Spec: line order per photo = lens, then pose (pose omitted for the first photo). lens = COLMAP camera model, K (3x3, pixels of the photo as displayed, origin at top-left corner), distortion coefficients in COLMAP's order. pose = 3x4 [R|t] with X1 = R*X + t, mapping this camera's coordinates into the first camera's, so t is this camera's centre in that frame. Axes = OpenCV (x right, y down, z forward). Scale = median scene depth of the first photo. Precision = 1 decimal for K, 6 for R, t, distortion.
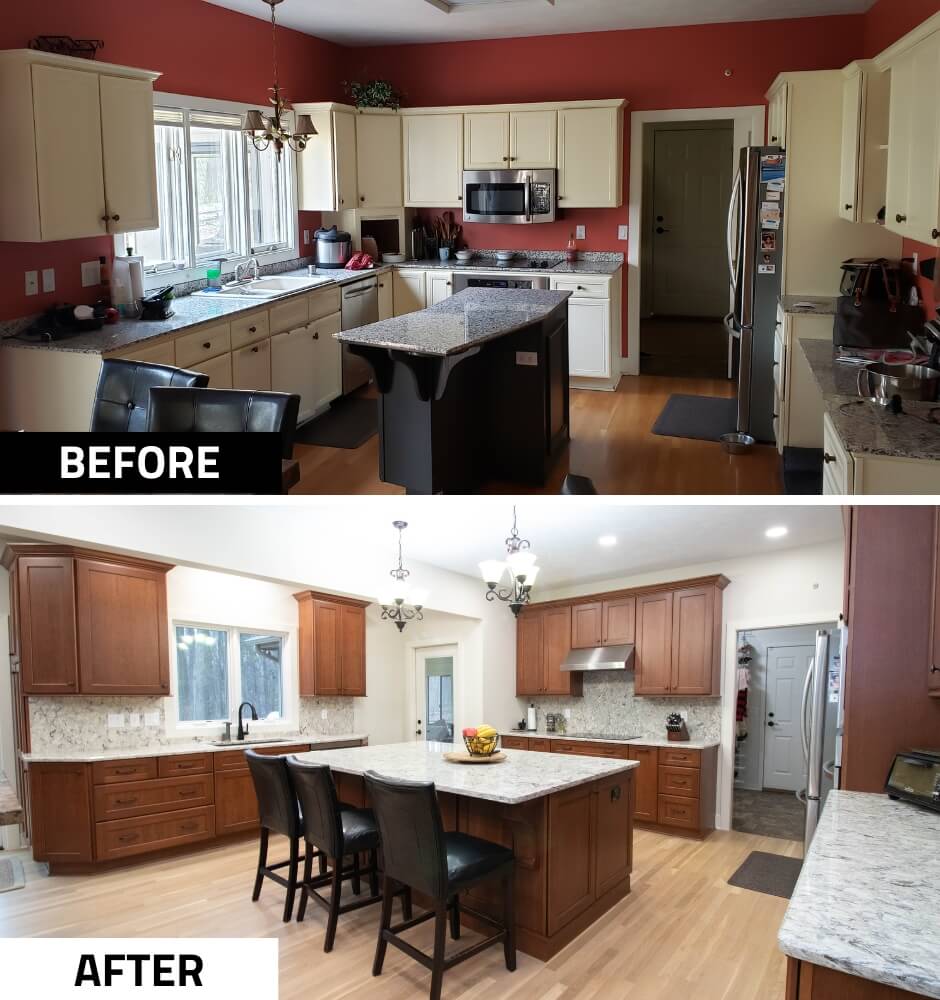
lens RADIAL K [[459.1, 0, 467.3], [0, 459.1, 718.3], [0, 0, 1]] dist [-0.013203, -0.006355]
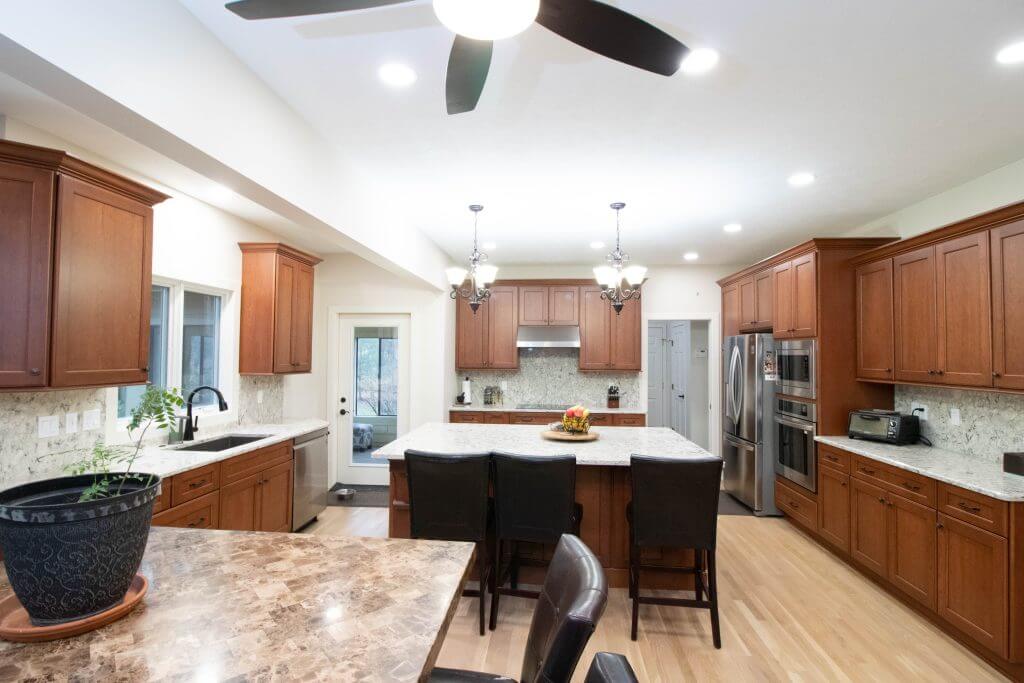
lens RADIAL K [[515.1, 0, 498.4], [0, 515.1, 336.8], [0, 0, 1]] dist [-0.005532, -0.011825]
pose [[0.811214, 0.024963, 0.584217, -0.682609], [0.021649, 0.997121, -0.072666, -0.052410], [-0.584349, 0.071595, 0.808338, 0.070975]]
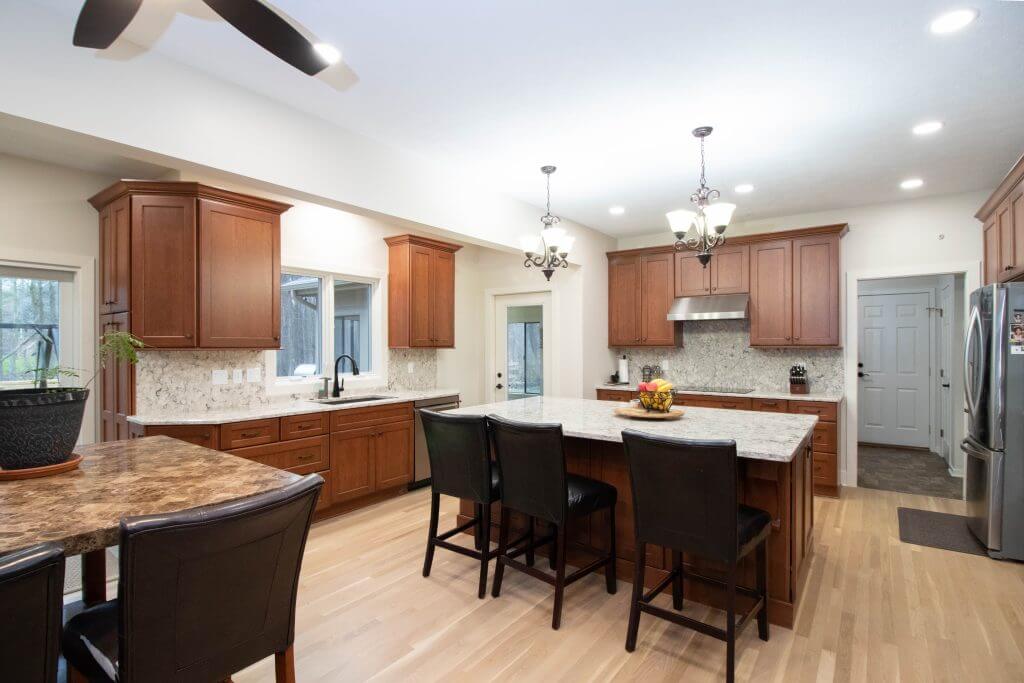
lens RADIAL K [[497.0, 0, 480.5], [0, 497.0, 346.0], [0, 0, 1]] dist [-0.011614, -0.006643]
pose [[0.998339, -0.003558, 0.057494, -0.315310], [0.006235, 0.998901, -0.046448, -0.007061], [-0.057266, 0.046729, 0.997265, -0.005910]]
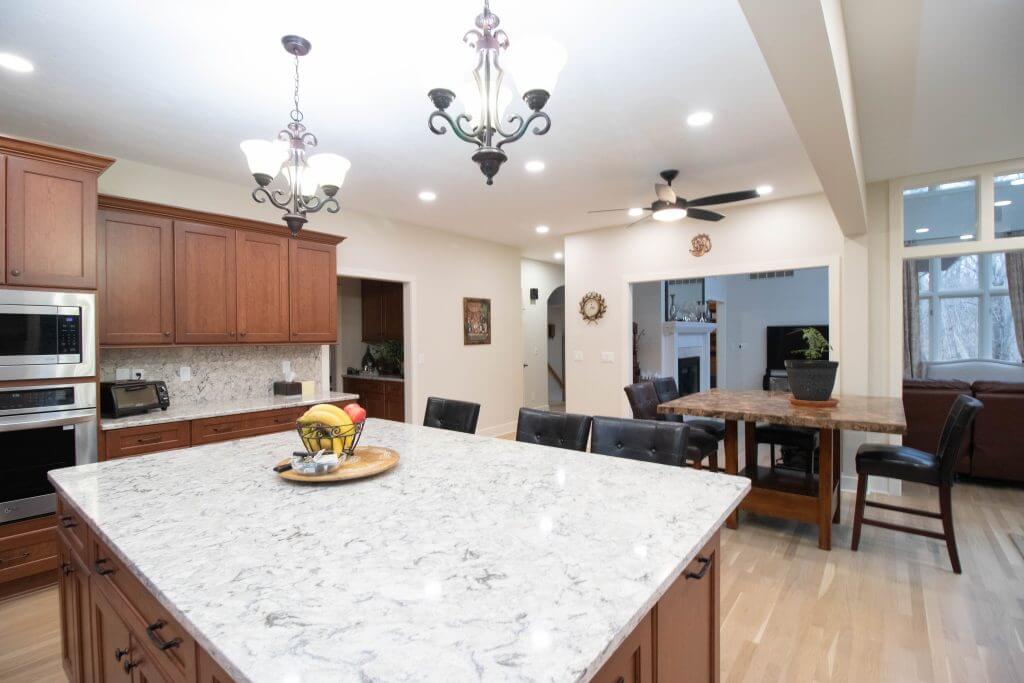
lens RADIAL K [[479.3, 0, 517.9], [0, 479.3, 341.3], [0, 0, 1]] dist [-0.013353, -0.005060]
pose [[-0.997501, 0.006816, -0.070319, -0.131851], [0.002648, 0.998243, 0.059189, -0.078692], [0.070599, 0.058855, -0.995767, 1.274134]]
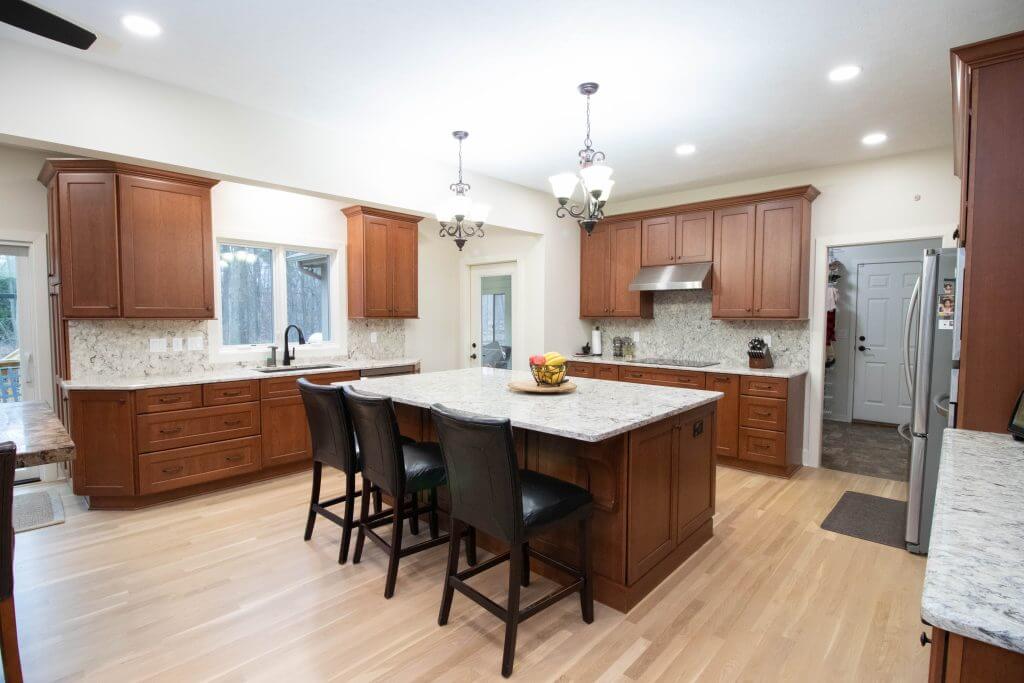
lens RADIAL K [[497.0, 0, 501.1], [0, 497.0, 336.1], [0, 0, 1]] dist [-0.011614, -0.006643]
pose [[0.999463, 0.001829, -0.032729, -0.027371], [-0.001949, 0.999992, -0.003625, -0.011203], [0.032722, 0.003687, 0.999458, -0.000972]]
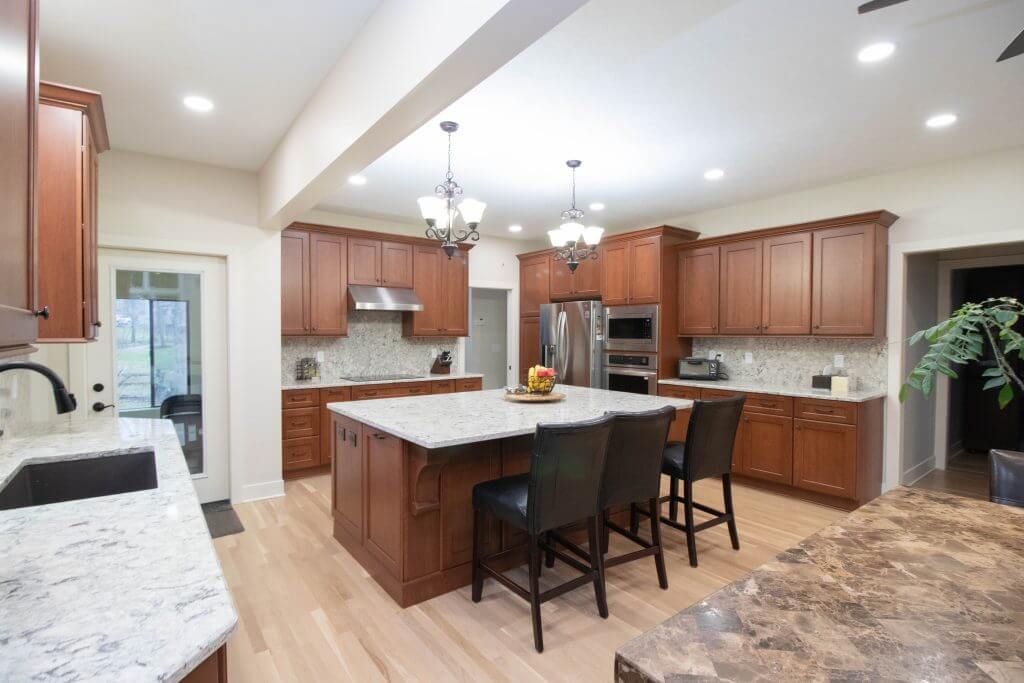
lens RADIAL K [[497.0, 0, 506.8], [0, 497.0, 340.1], [0, 0, 1]] dist [-0.011614, -0.006643]
pose [[0.194324, -0.015582, 0.980814, -0.888782], [0.046713, 0.998886, 0.006614, -0.044814], [-0.979825, 0.044532, 0.194836, 0.672299]]
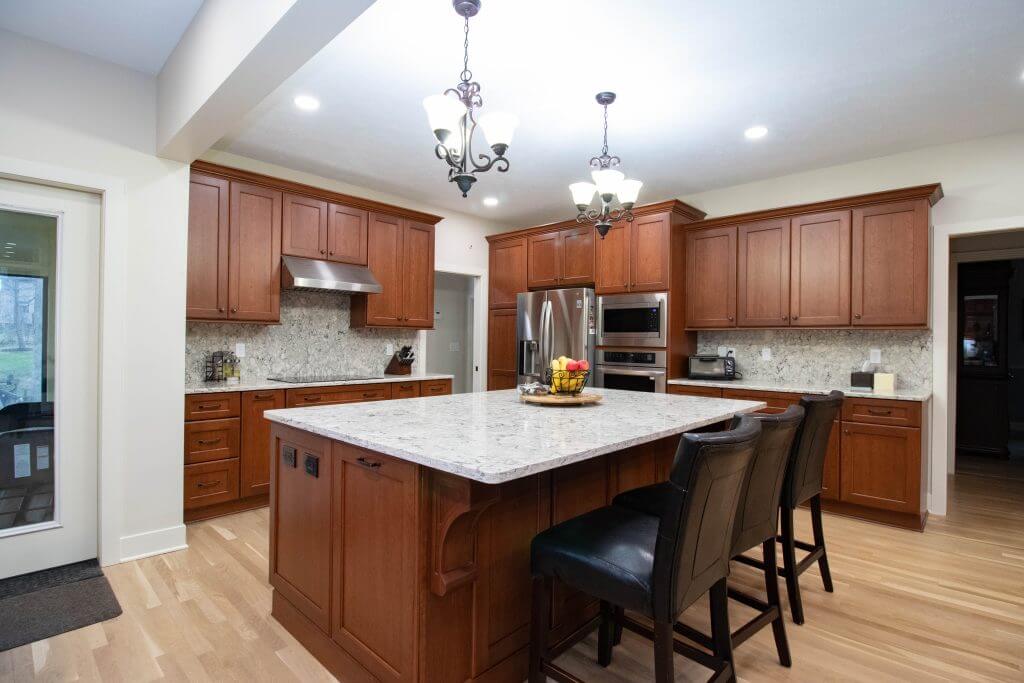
lens RADIAL K [[497.0, 0, 514.6], [0, 497.0, 338.8], [0, 0, 1]] dist [-0.011614, -0.006643]
pose [[0.019319, 0.006770, 0.999790, -0.661545], [0.036898, 0.999291, -0.007479, -0.010545], [-0.999132, 0.037034, 0.019055, 0.854947]]
